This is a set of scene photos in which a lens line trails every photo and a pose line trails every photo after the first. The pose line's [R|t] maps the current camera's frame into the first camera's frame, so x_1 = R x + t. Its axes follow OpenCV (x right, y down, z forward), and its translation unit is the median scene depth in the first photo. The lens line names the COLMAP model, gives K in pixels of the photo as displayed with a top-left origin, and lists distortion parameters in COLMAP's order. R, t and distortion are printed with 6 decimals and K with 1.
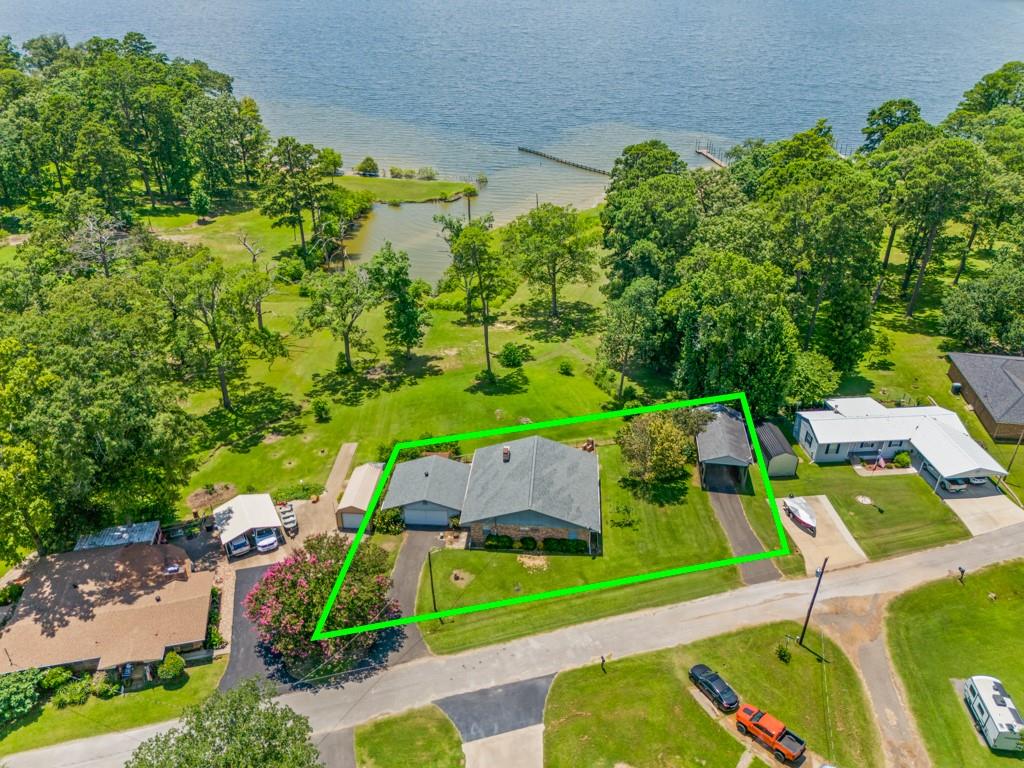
lens RADIAL K [[776.3, 0, 512.0], [0, 776.3, 384.0], [0, 0, 1]] dist [0.102235, -0.120997]
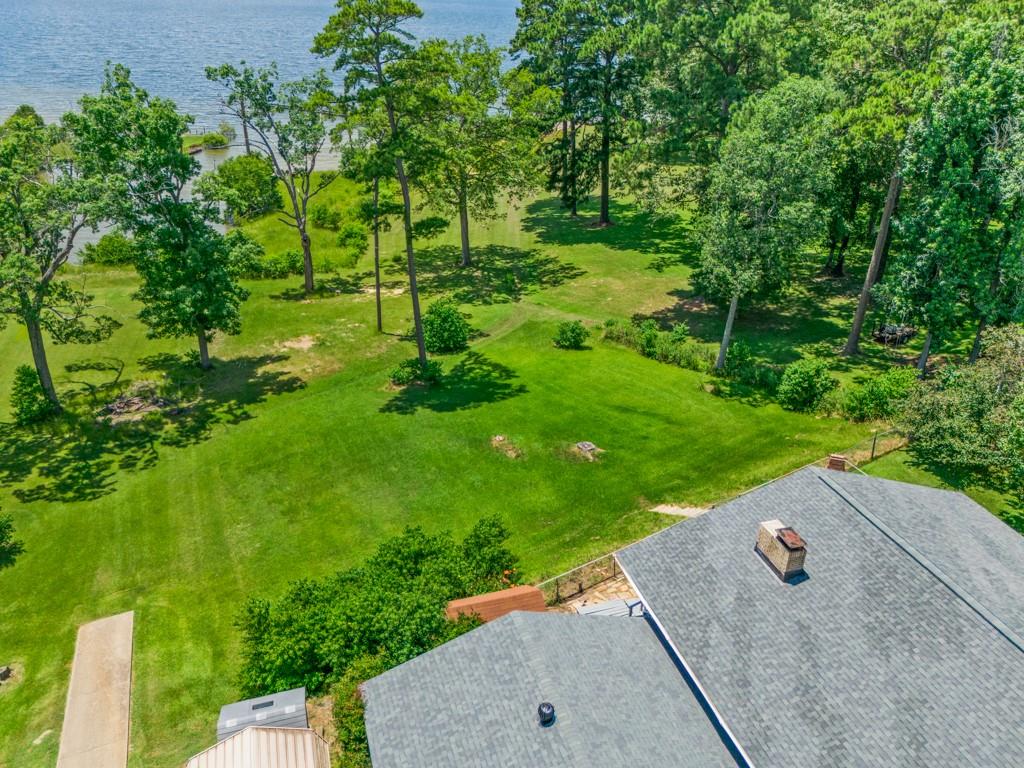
lens RADIAL K [[776.3, 0, 512.0], [0, 776.3, 384.0], [0, 0, 1]] dist [0.102235, -0.120997]
pose [[0.928049, -0.140111, 0.345101, -0.132695], [0.161407, 0.986315, -0.033615, 0.018796], [-0.335669, 0.086898, 0.937963, 0.559475]]
